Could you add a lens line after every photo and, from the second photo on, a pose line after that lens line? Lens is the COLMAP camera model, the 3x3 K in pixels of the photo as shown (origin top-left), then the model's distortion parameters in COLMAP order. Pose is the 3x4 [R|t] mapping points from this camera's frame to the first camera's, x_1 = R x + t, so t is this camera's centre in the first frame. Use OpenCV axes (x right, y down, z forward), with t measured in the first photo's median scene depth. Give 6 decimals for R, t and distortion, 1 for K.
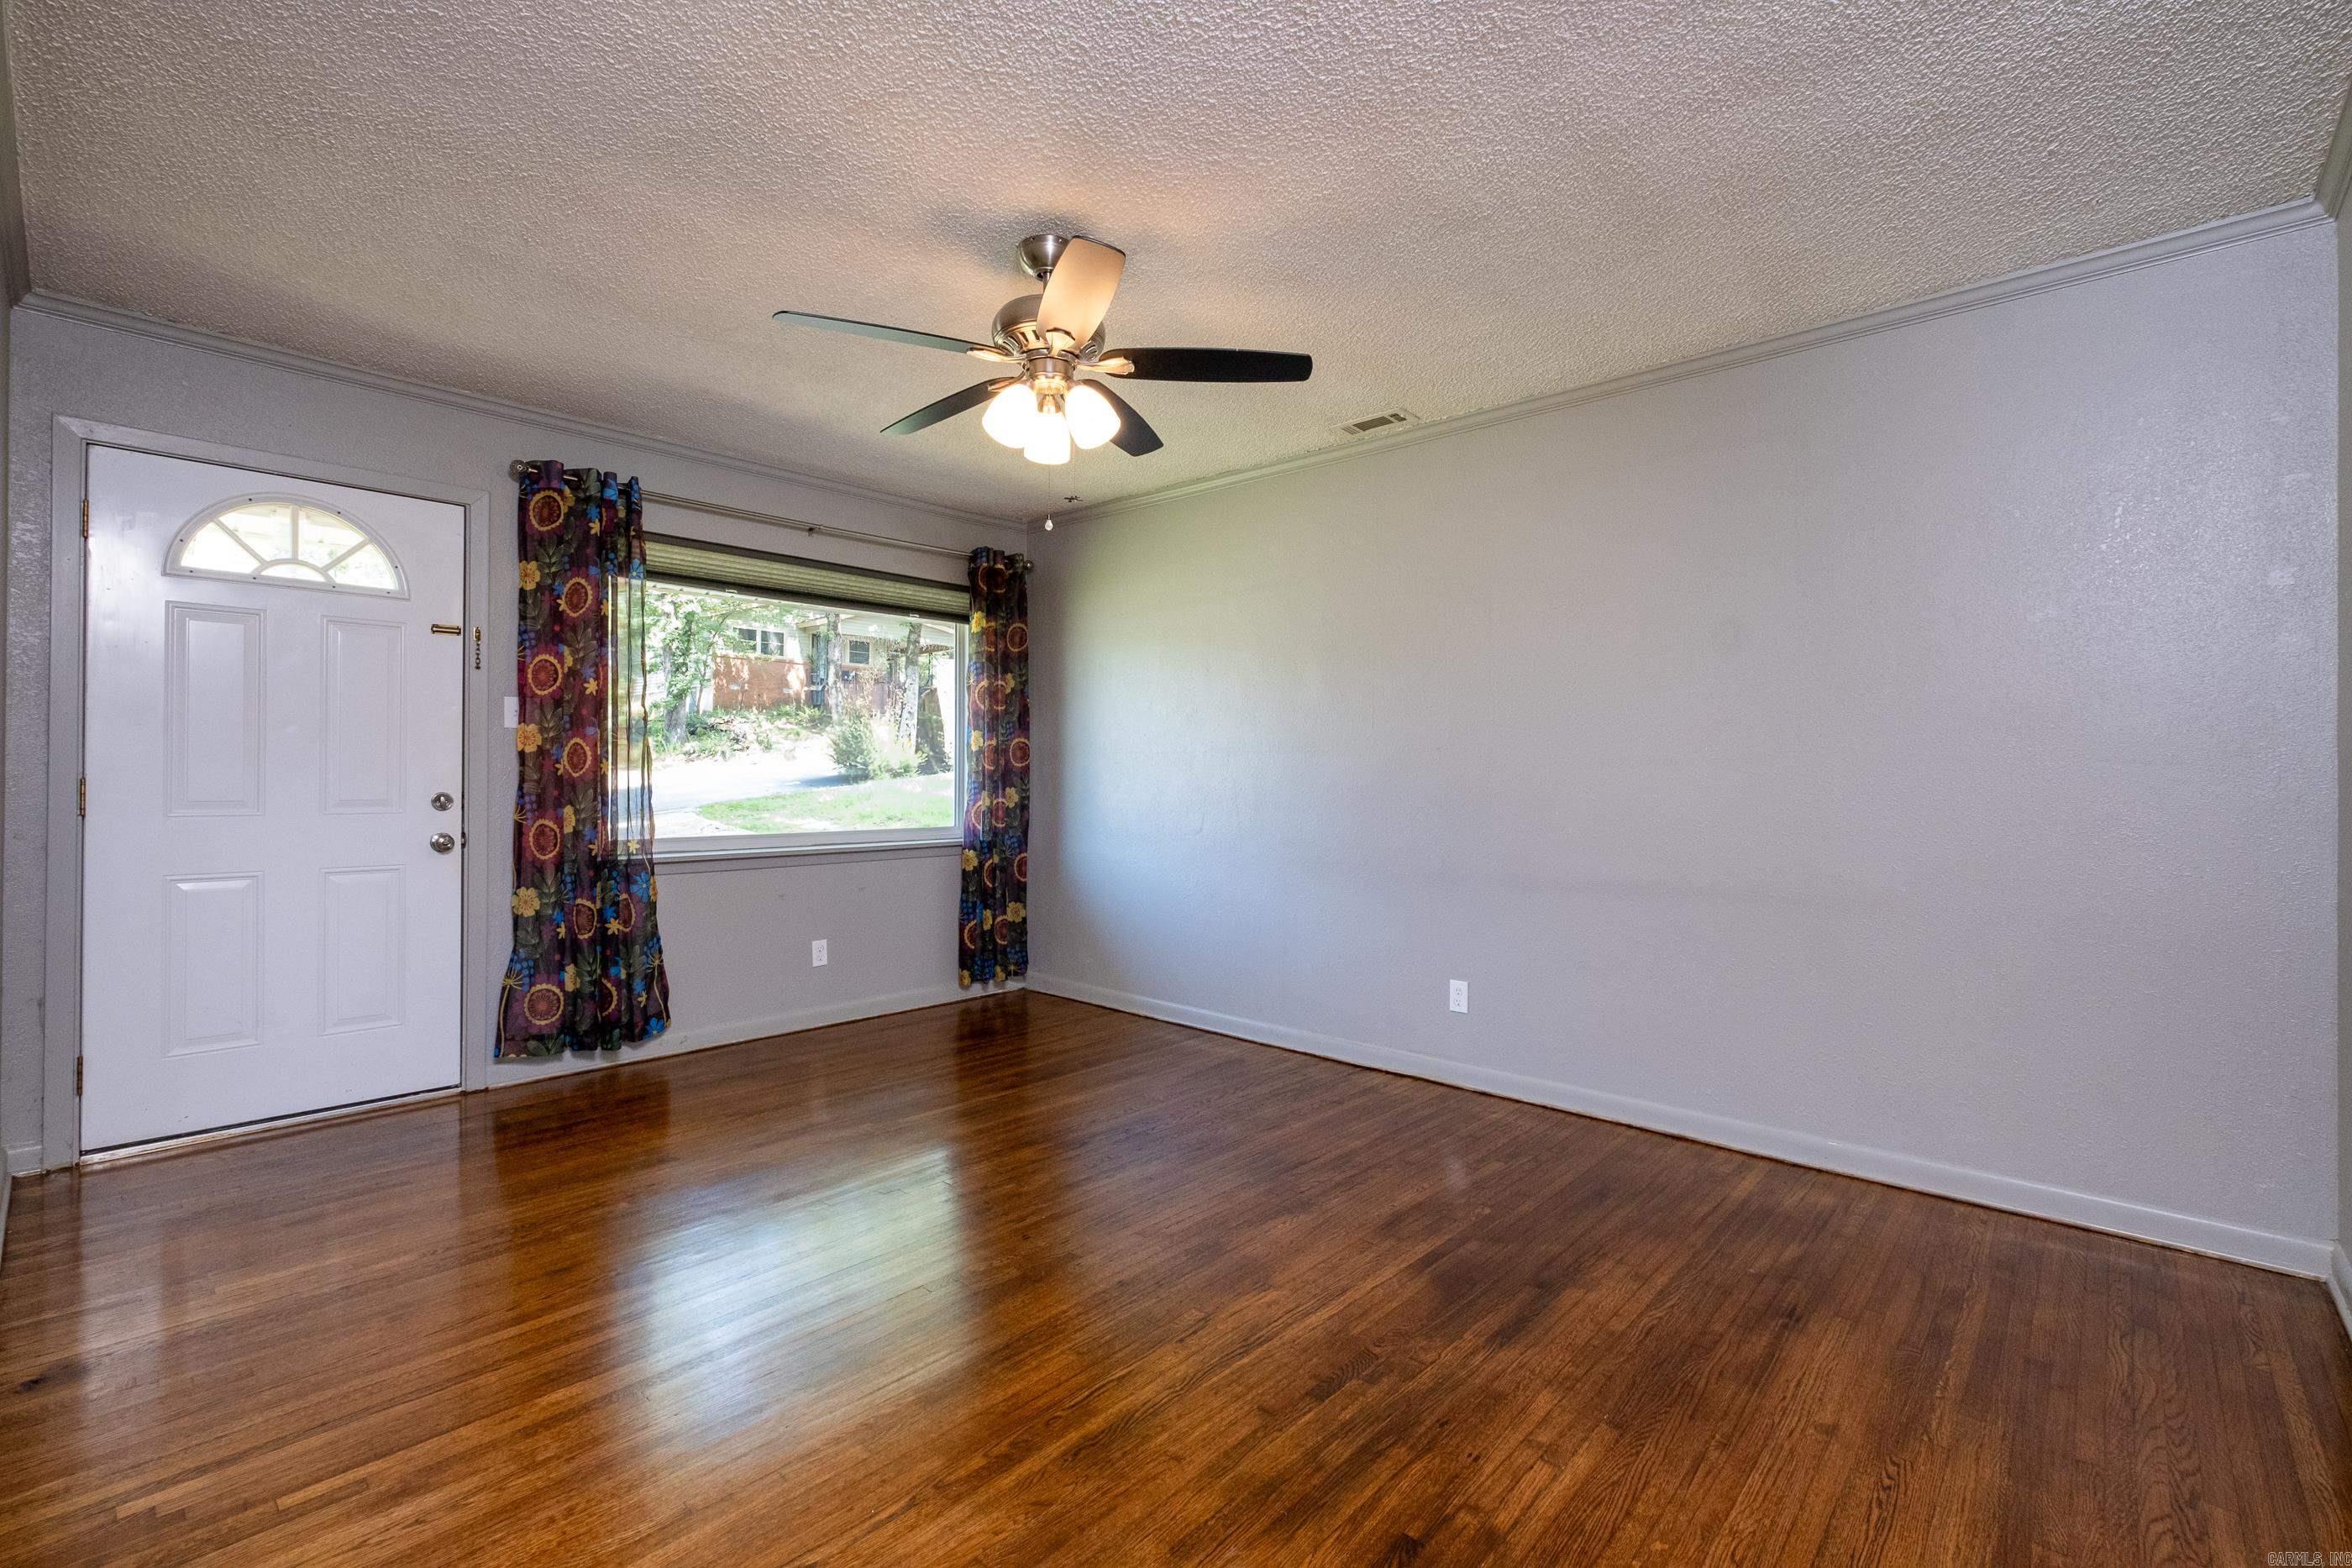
lens RADIAL K [[1032.8, 0, 1175.1], [0, 1032.8, 776.9], [0, 0, 1]] dist [-0.001918, -0.000403]
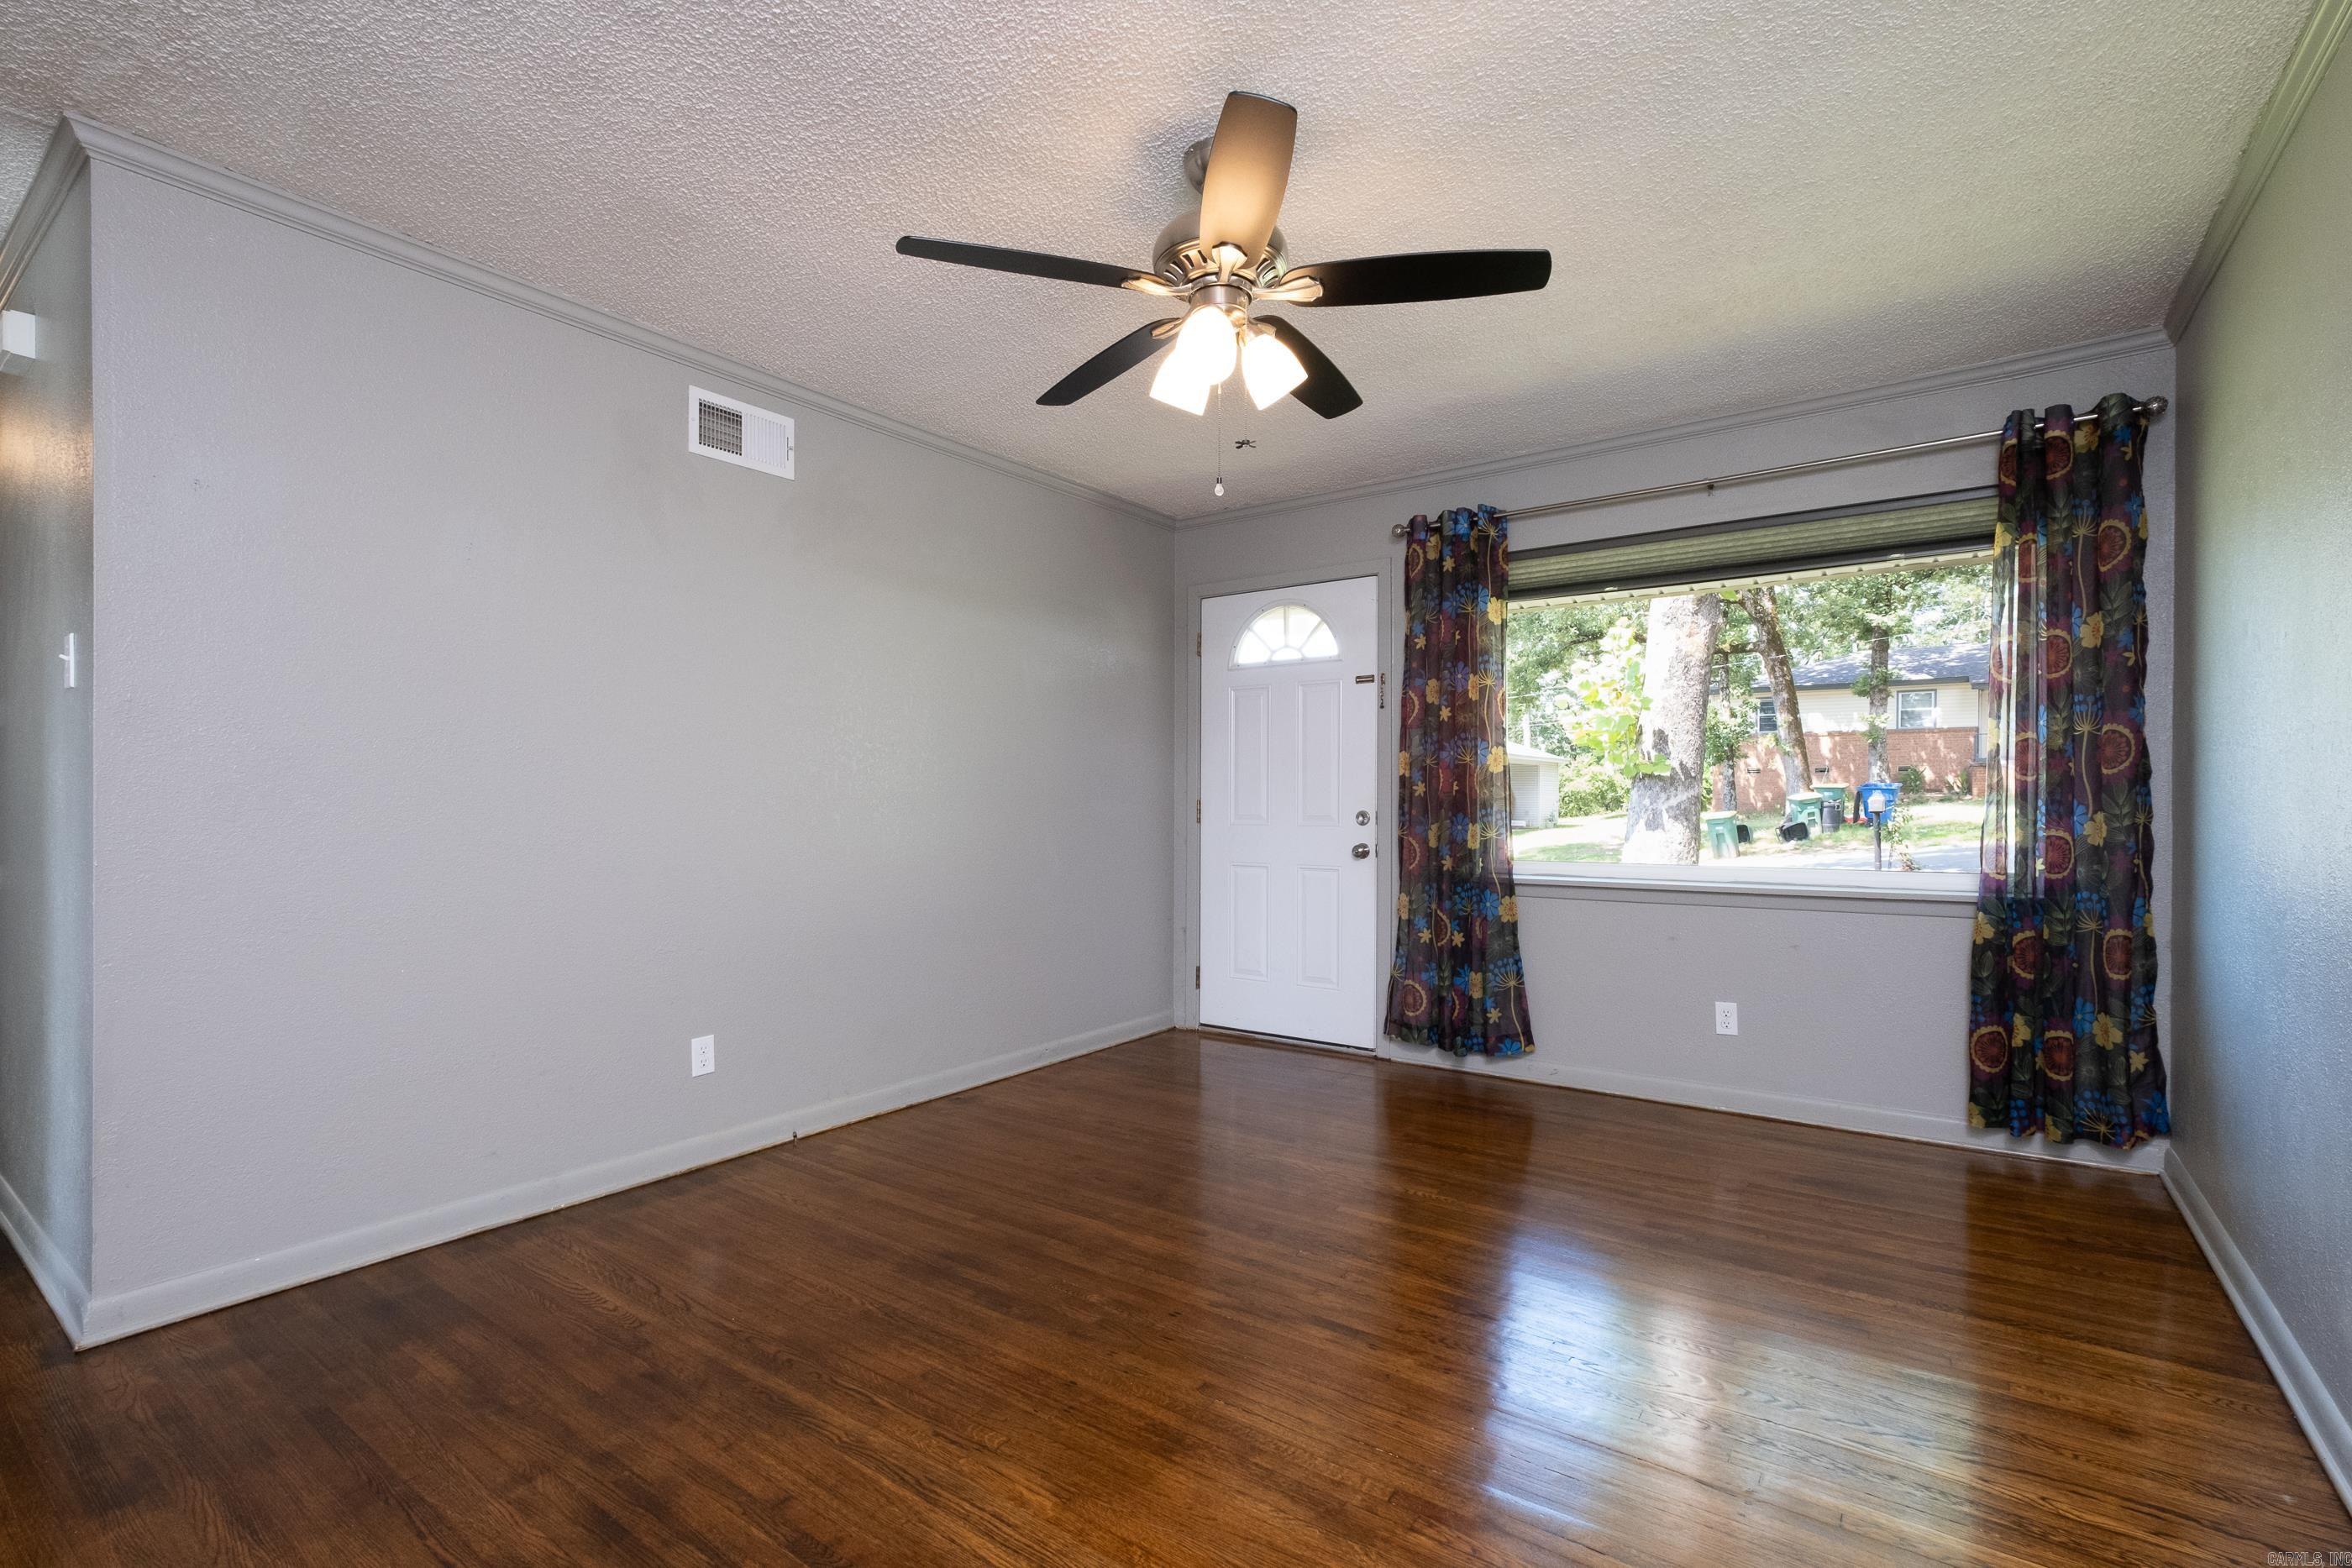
lens RADIAL K [[1058.4, 0, 1181.1], [0, 1058.4, 806.8], [0, 0, 1]] dist [0.000576, -0.000071]
pose [[0.115317, 0.003427, -0.993323, 0.514940], [0.004168, 0.999984, 0.003934, 0.004464], [0.993320, -0.004594, 0.115301, 0.614826]]
